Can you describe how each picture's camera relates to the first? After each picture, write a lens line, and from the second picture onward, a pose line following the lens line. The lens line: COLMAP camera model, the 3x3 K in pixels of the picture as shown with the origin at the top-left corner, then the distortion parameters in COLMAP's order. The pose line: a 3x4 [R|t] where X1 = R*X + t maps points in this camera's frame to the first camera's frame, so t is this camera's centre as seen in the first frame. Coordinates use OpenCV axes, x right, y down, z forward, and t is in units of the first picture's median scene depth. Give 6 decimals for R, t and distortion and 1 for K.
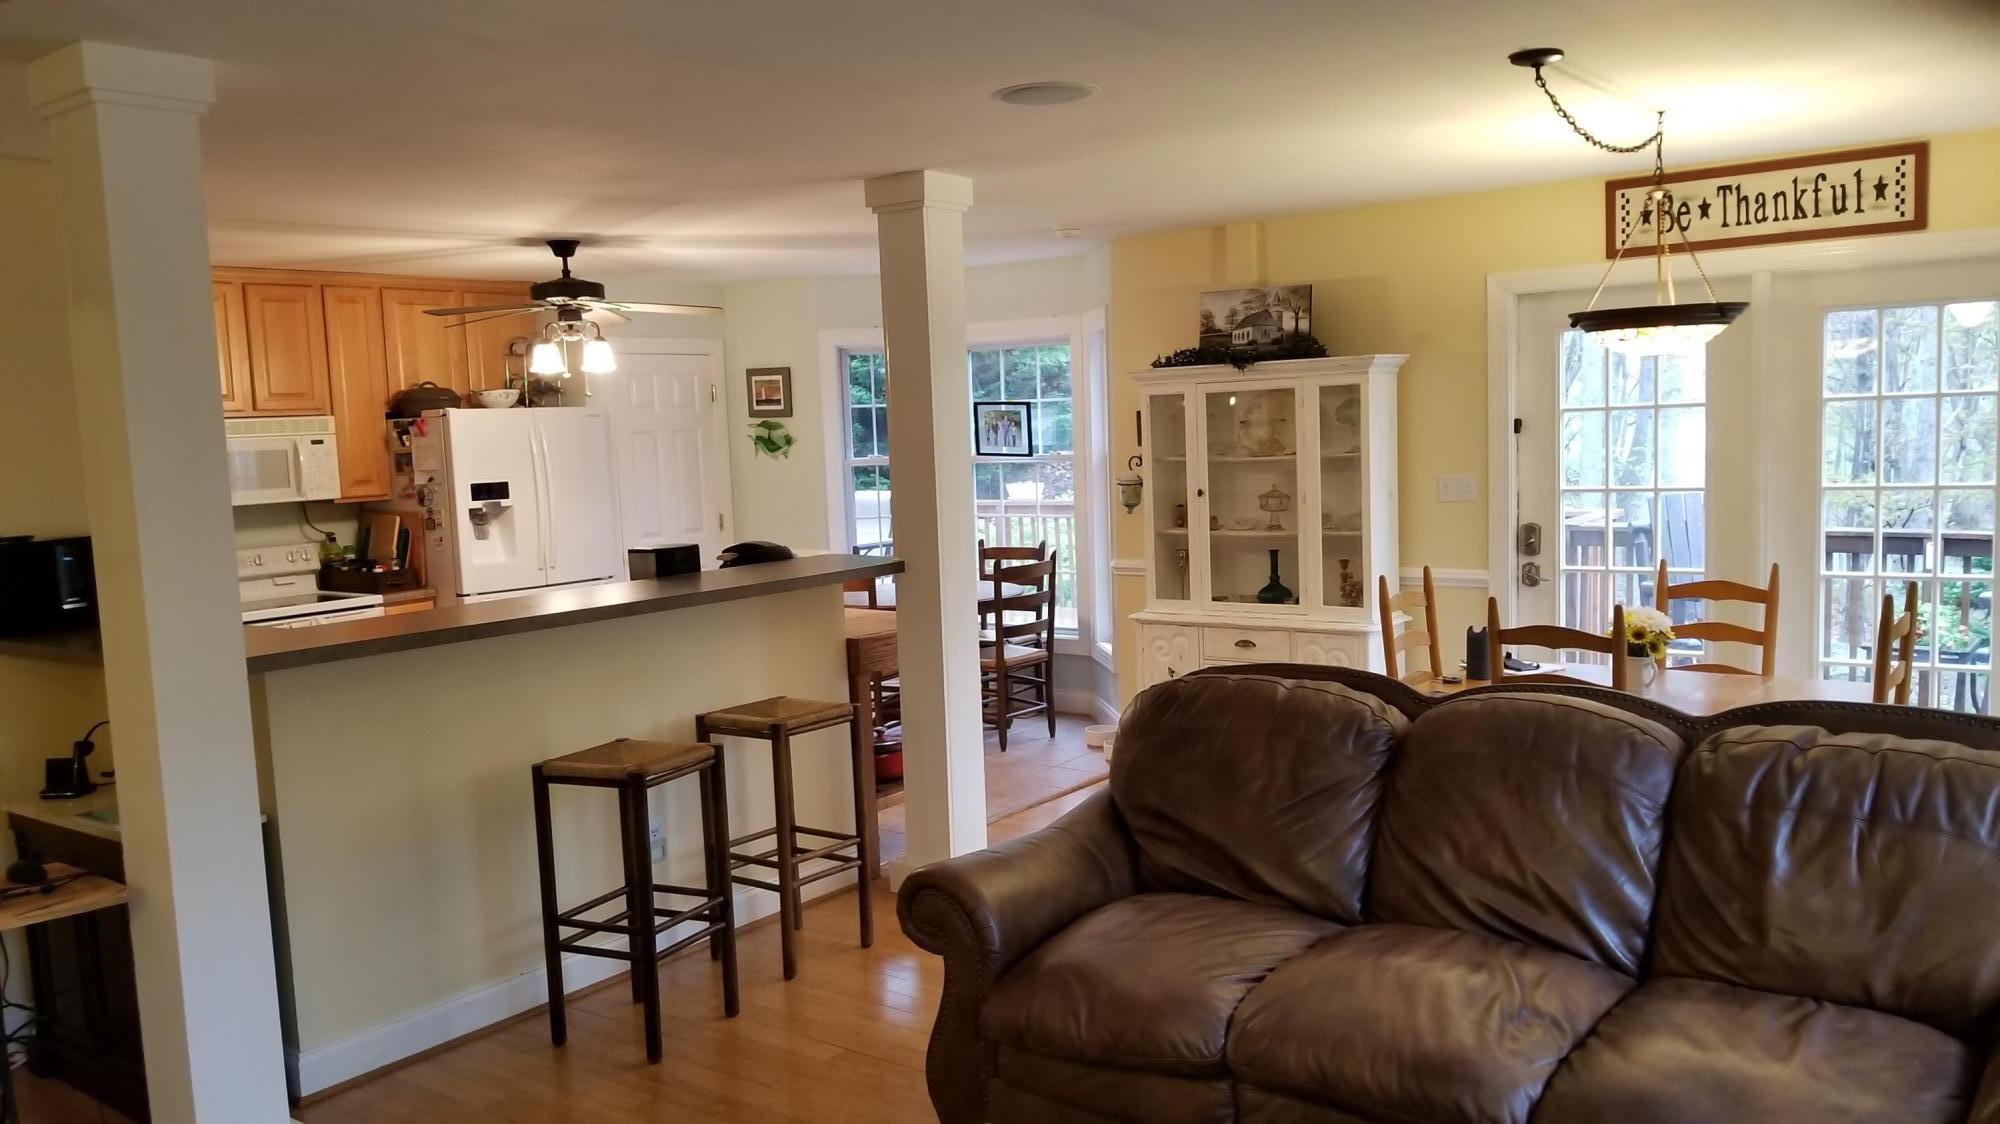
lens RADIAL K [[1547.9, 0, 1043.5], [0, 1547.9, 589.2], [0, 0, 1]] dist [0.064726, -0.117549]
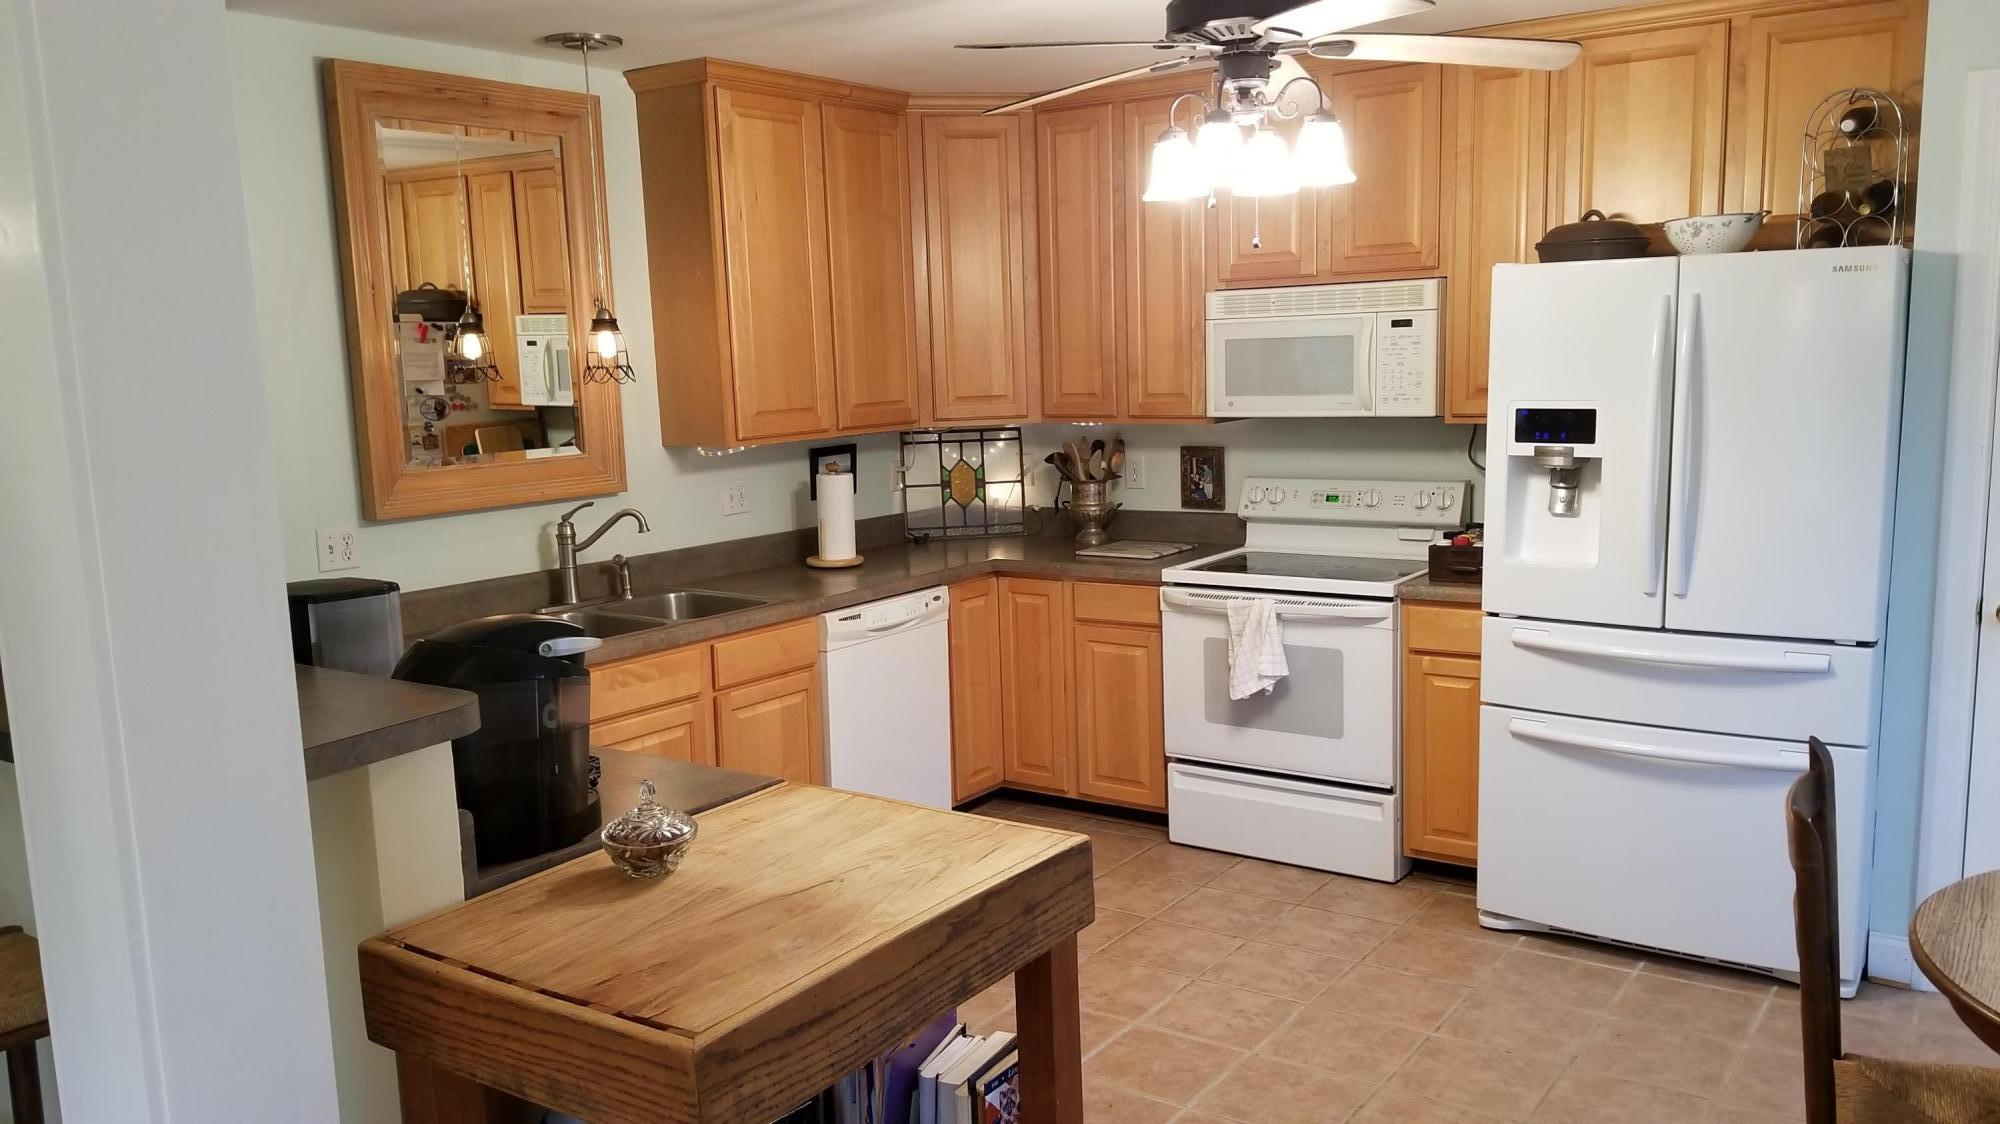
lens RADIAL K [[1547.9, 0, 995.3], [0, 1547.9, 554.4], [0, 0, 1]] dist [0.064726, -0.117549]
pose [[0.000689, 0.167413, -0.985887, 0.152570], [-0.082666, 0.982522, 0.166784, -0.091395], [0.996577, 0.081385, 0.014517, 0.815396]]
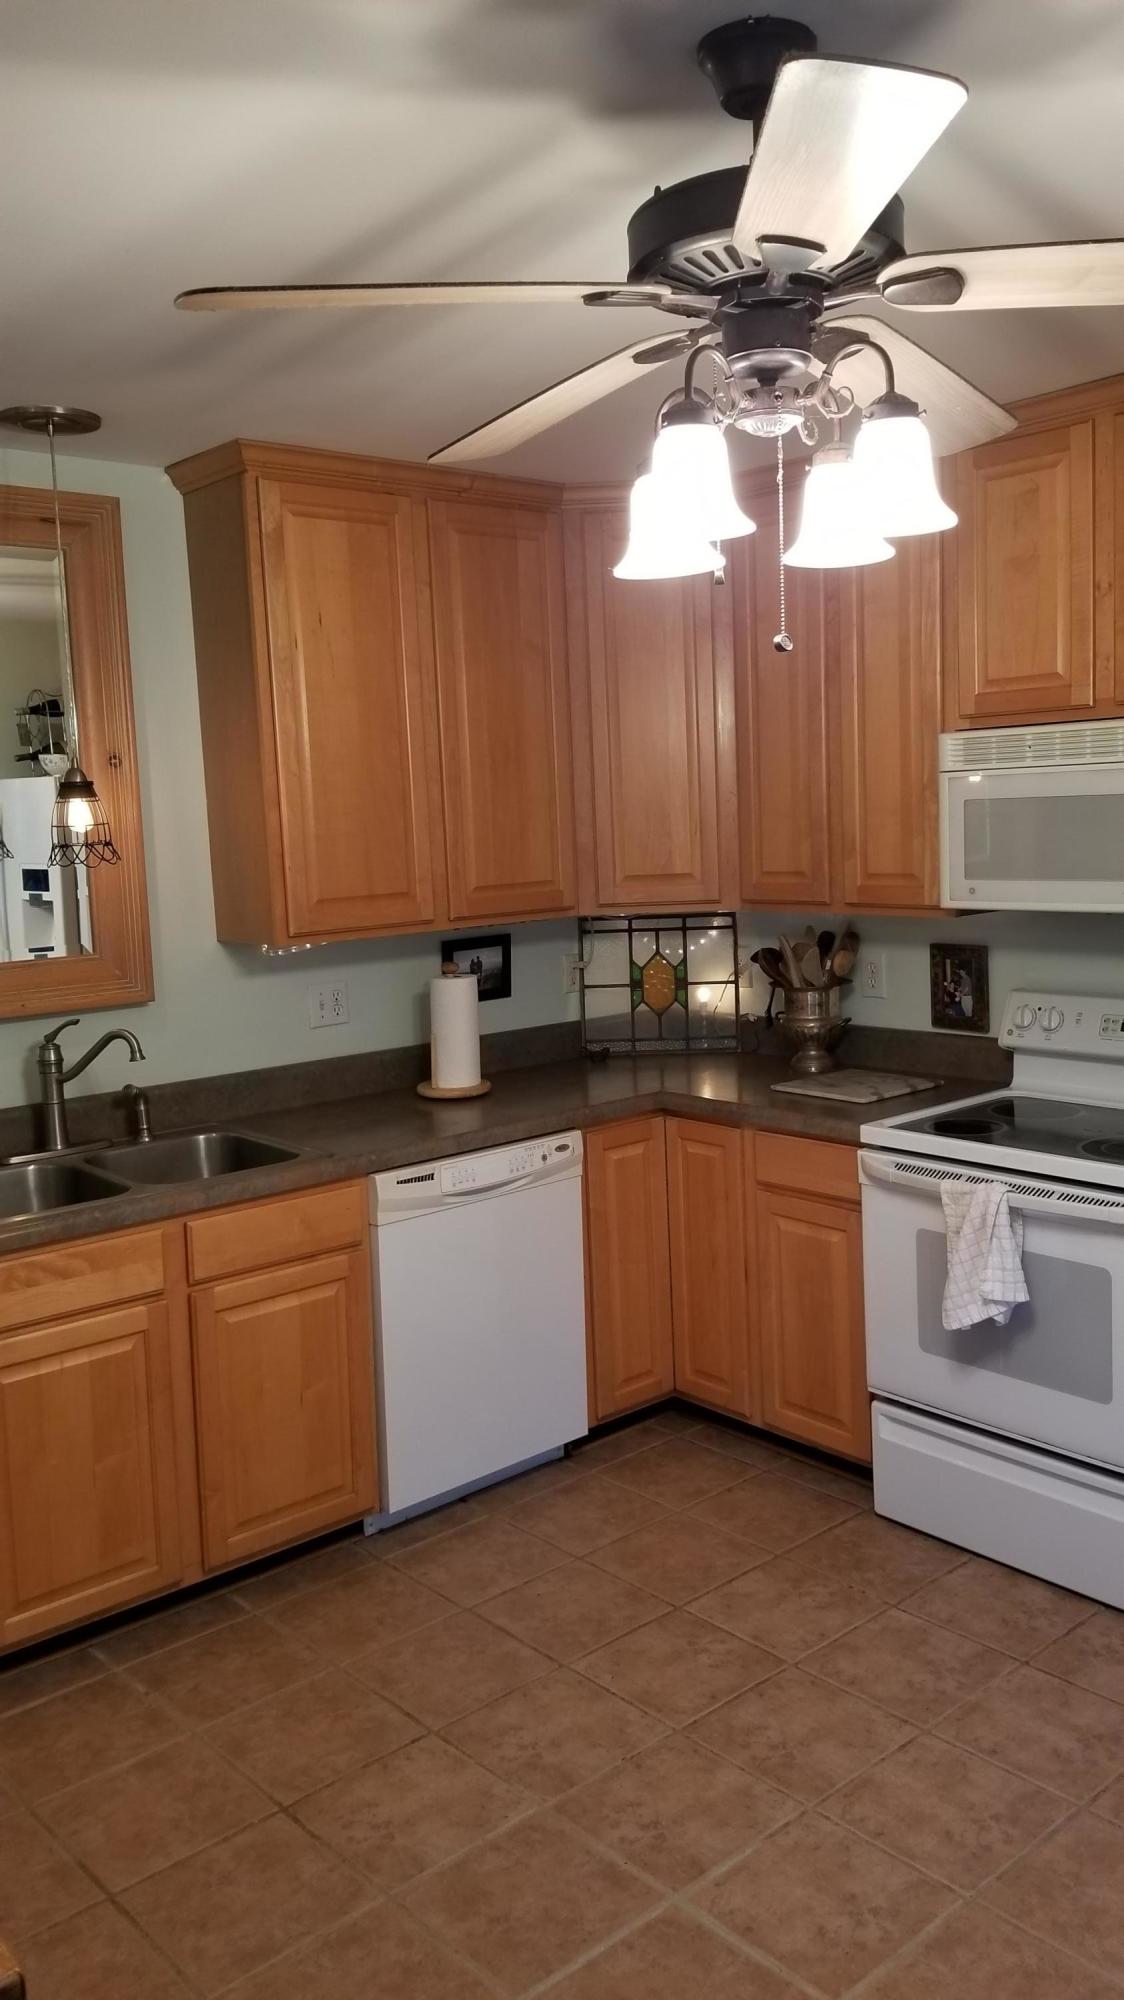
lens RADIAL K [[1547.9, 0, 583.4], [0, 1547.9, 956.2], [0, 0, 1]] dist [0.064726, -0.117549]
pose [[-0.228846, 0.134232, -0.964164, -0.027429], [-0.064784, 0.986152, 0.152670, -0.096536], [0.971305, 0.097401, -0.216980, 0.907438]]
